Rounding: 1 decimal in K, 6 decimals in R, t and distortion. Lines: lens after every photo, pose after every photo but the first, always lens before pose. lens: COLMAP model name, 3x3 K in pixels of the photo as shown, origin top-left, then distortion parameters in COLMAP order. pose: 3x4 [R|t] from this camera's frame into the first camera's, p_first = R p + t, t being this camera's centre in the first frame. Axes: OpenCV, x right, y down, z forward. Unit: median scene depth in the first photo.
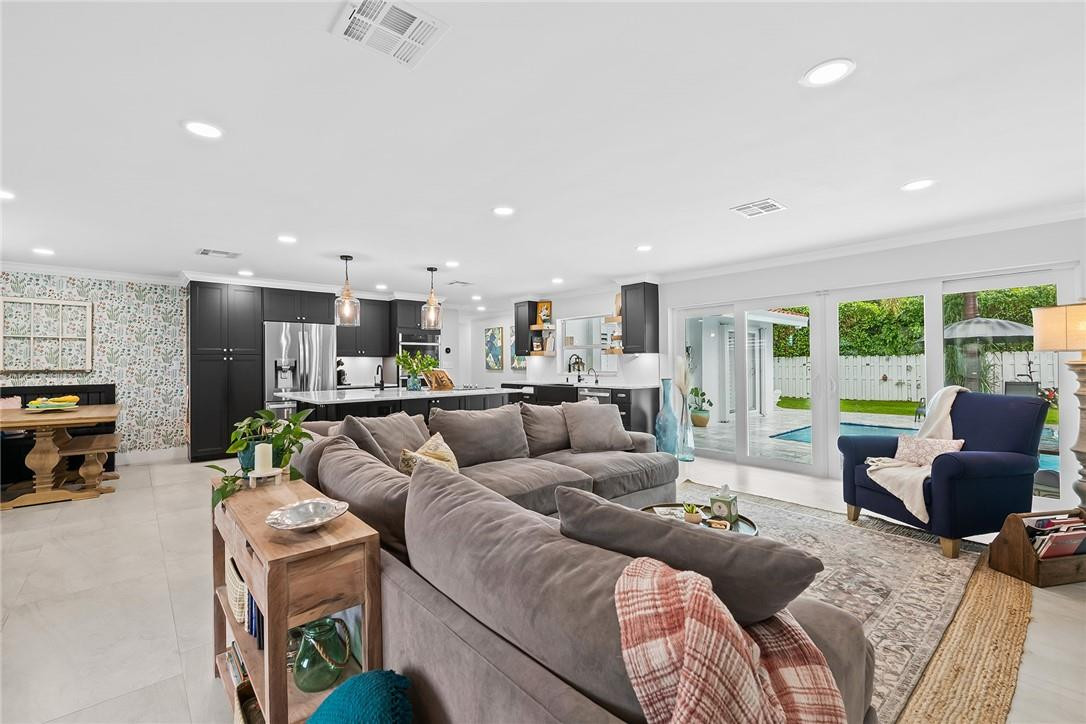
lens RADIAL K [[464.2, 0, 550.3], [0, 464.2, 364.0], [0, 0, 1]] dist [0.004691, 0.000340]
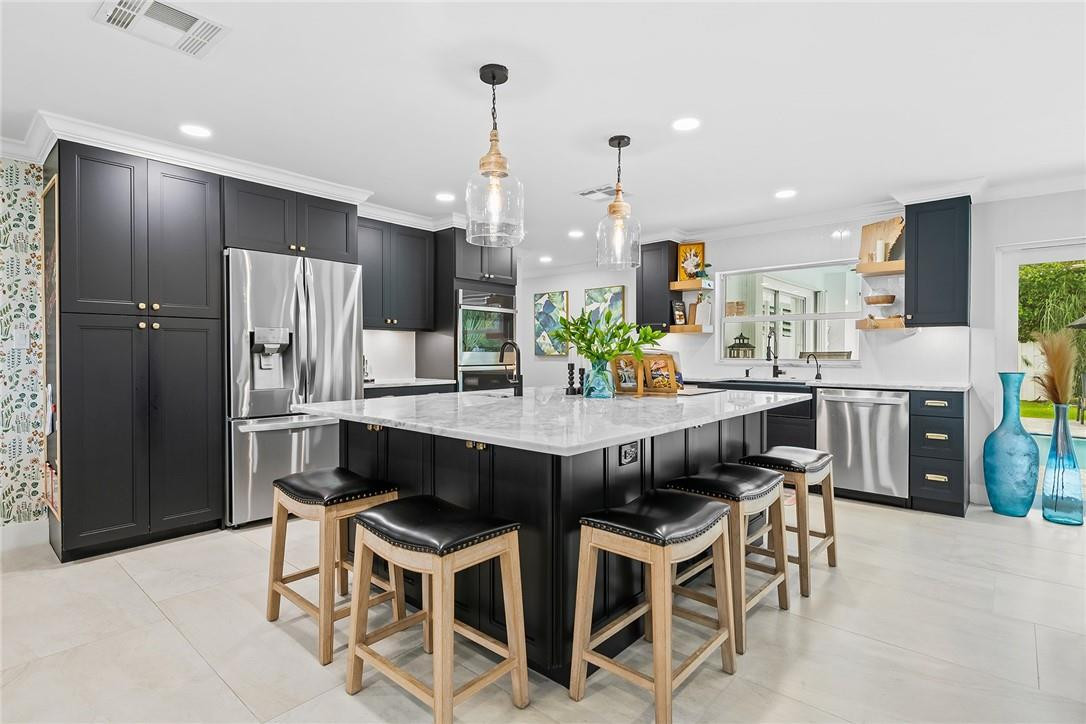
lens RADIAL K [[532.0, 0, 542.9], [0, 532.0, 361.0], [0, 0, 1]] dist [0.003131, 0.000584]
pose [[0.992334, 0.005082, 0.123483, -0.318562], [-0.006943, 0.999869, 0.014649, 0.010768], [-0.123392, -0.015394, 0.992239, 0.371534]]
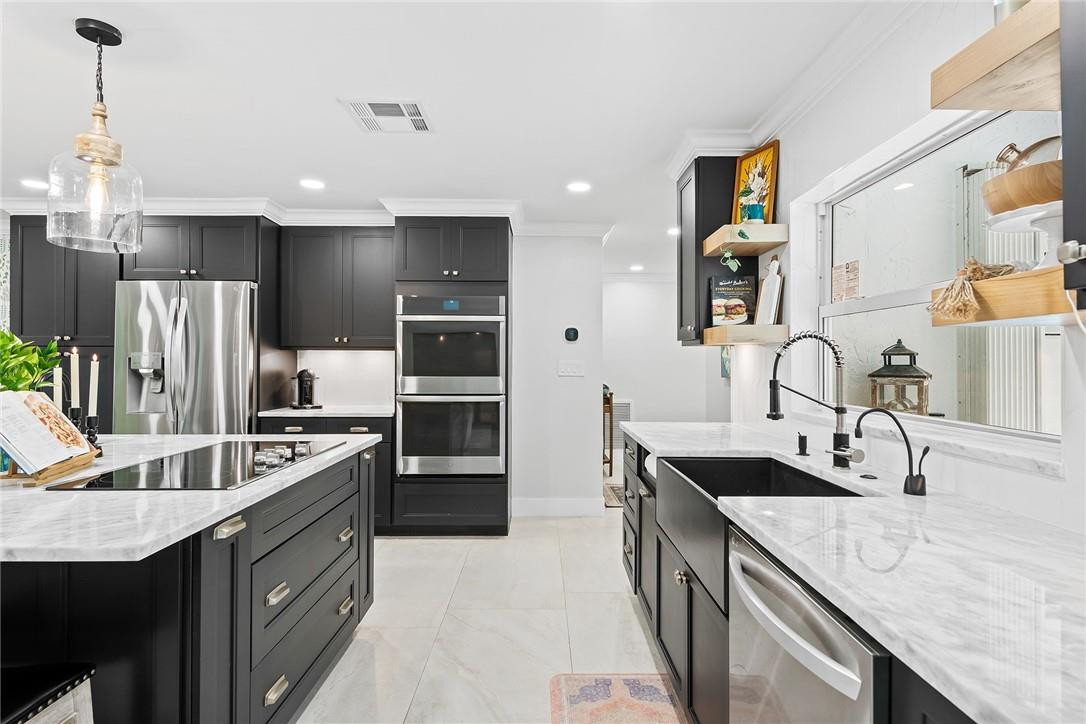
lens RADIAL K [[588.1, 0, 535.5], [0, 588.1, 362.3], [0, 0, 1]] dist [-0.003775, -0.001207]
pose [[0.741202, 0.010332, -0.671203, 0.139491], [-0.007844, 0.999947, 0.006730, -0.008683], [0.671236, 0.000277, 0.741243, 0.717132]]
